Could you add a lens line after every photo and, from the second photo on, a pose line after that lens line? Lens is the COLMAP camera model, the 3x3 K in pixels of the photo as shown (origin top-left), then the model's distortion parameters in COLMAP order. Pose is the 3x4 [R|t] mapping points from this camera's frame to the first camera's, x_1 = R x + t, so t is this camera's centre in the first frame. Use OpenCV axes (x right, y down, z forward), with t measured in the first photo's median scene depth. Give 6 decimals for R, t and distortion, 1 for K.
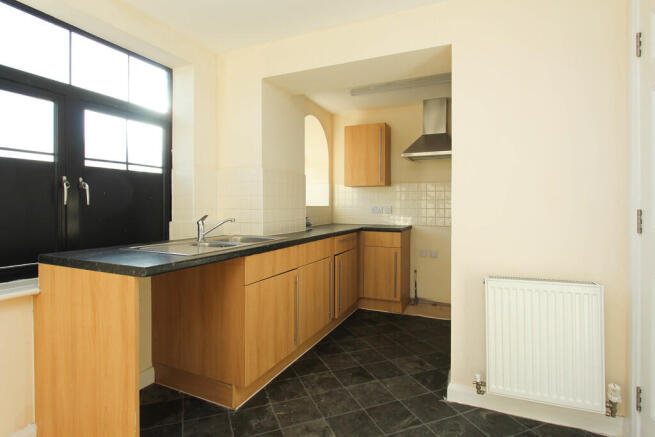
lens RADIAL K [[344.7, 0, 325.0], [0, 344.7, 206.9], [0, 0, 1]] dist [-0.000052, 0.000147]
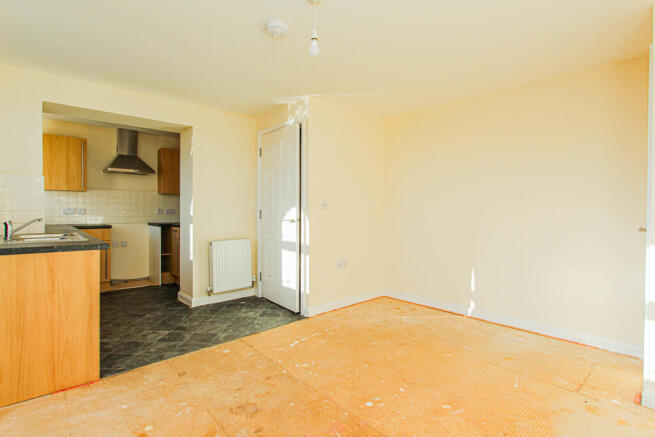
lens RADIAL K [[327.4, 0, 323.6], [0, 327.4, 214.0], [0, 0, 1]] dist [-0.002944, -0.000481]
pose [[0.410286, -0.012538, 0.911871, -0.548288], [-0.003322, 0.999878, 0.015242, -0.001717], [-0.911951, -0.009283, 0.410194, -0.237828]]
